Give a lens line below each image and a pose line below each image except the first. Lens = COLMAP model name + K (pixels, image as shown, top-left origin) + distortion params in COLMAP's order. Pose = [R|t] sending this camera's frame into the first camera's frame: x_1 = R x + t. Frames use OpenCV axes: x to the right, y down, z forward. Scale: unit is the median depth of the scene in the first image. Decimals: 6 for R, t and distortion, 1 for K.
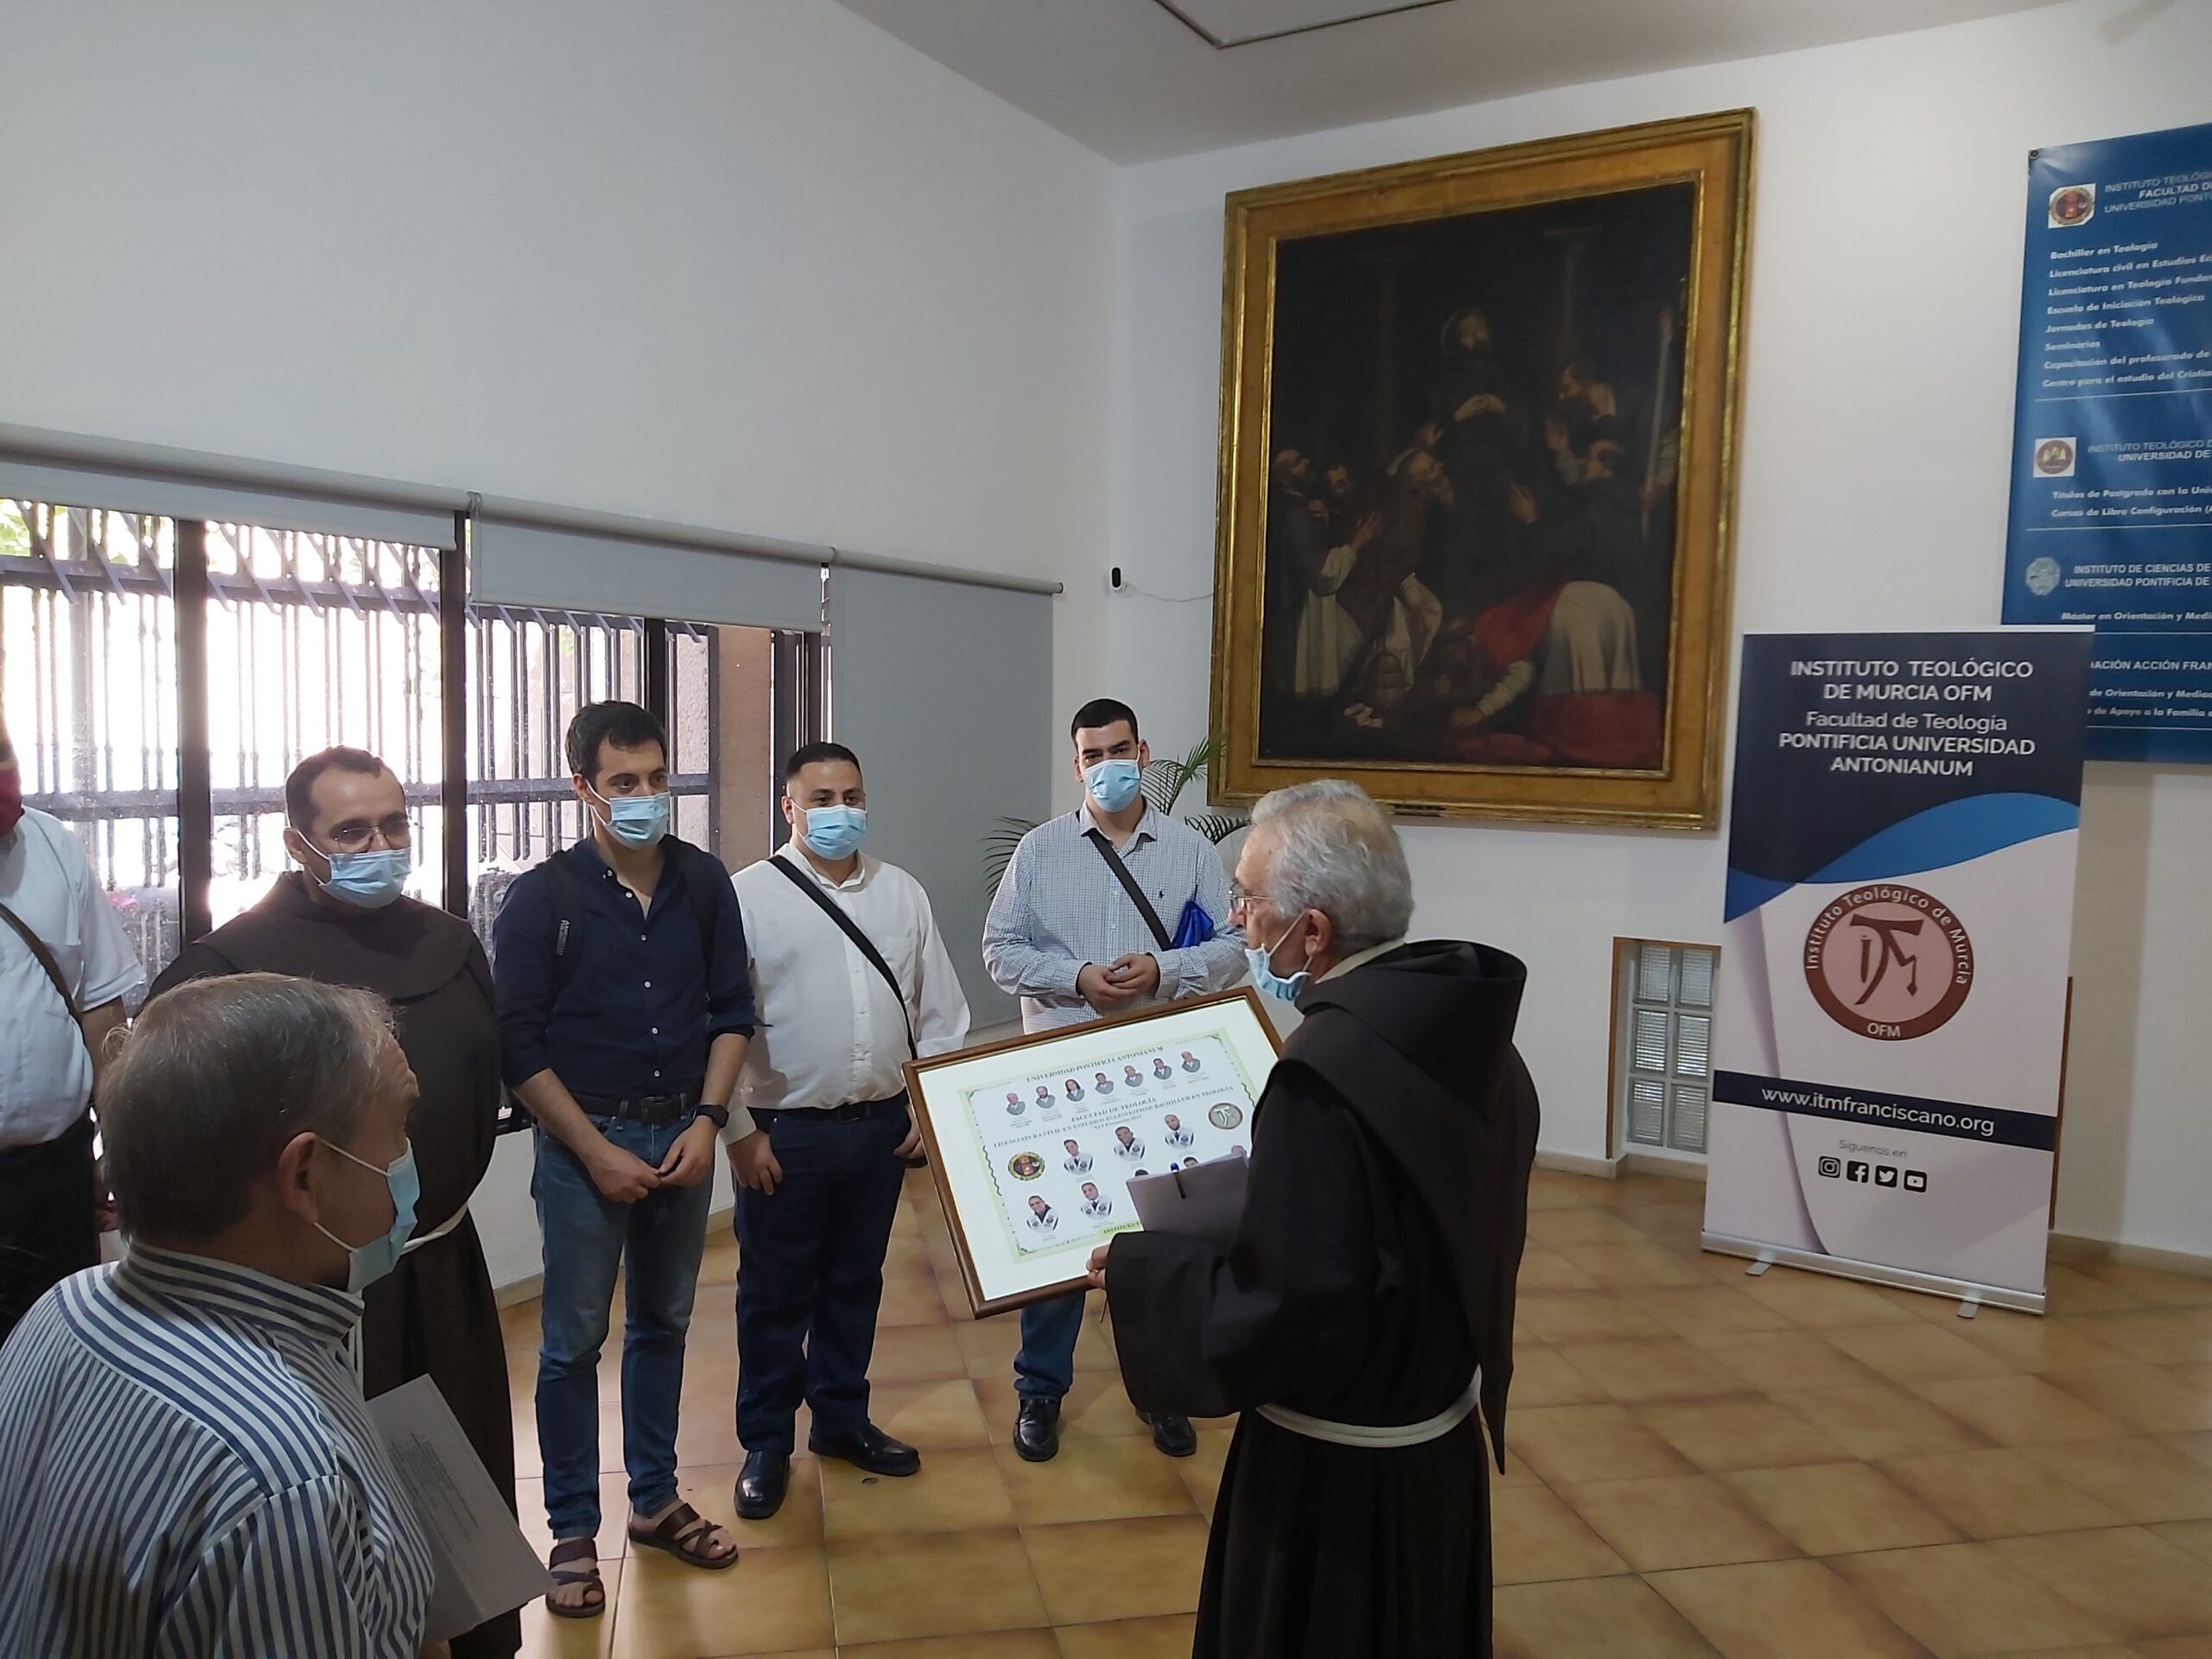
lens RADIAL K [[1735.0, 0, 1088.9], [0, 1735.0, 841.1], [0, 0, 1]] dist [0.074194, -0.122201]
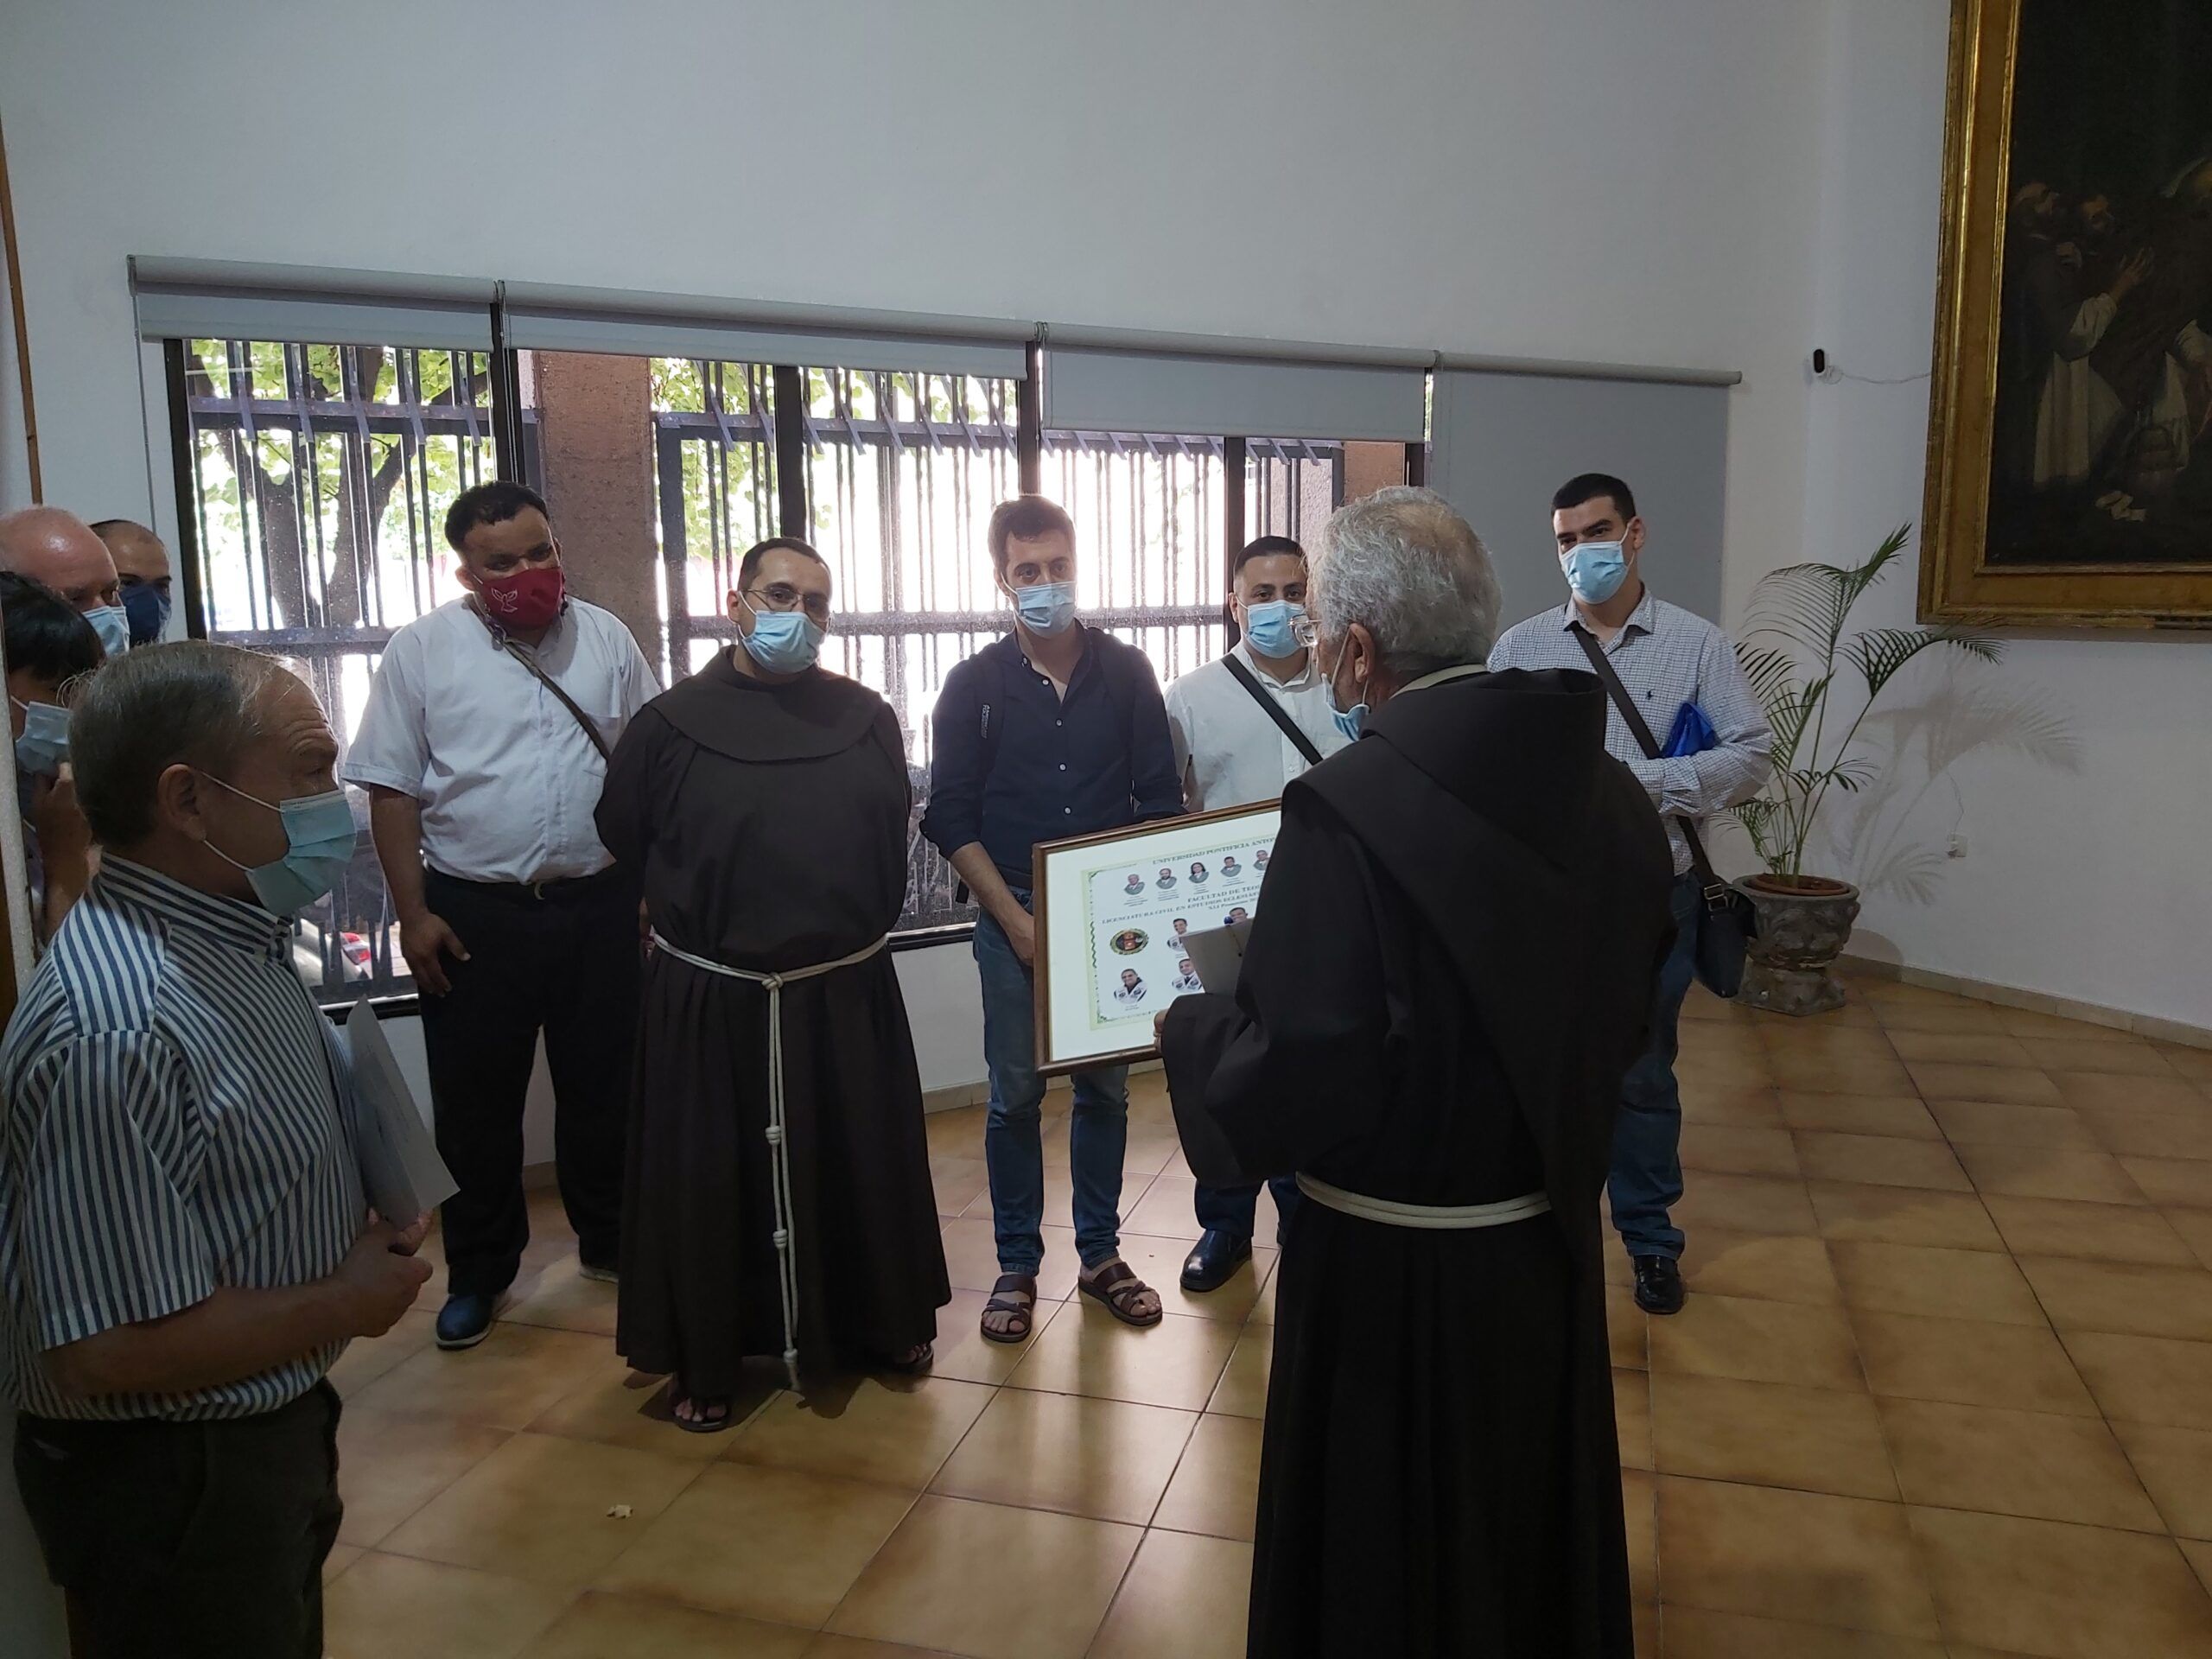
lens RADIAL K [[1735.0, 0, 1079.1], [0, 1735.0, 845.1], [0, 0, 1]] dist [0.074194, -0.122201]
pose [[0.874425, 0.042801, -0.483269, 0.190675], [-0.005487, 0.996910, 0.078363, 0.033215], [0.485129, -0.065871, 0.871958, 0.064109]]
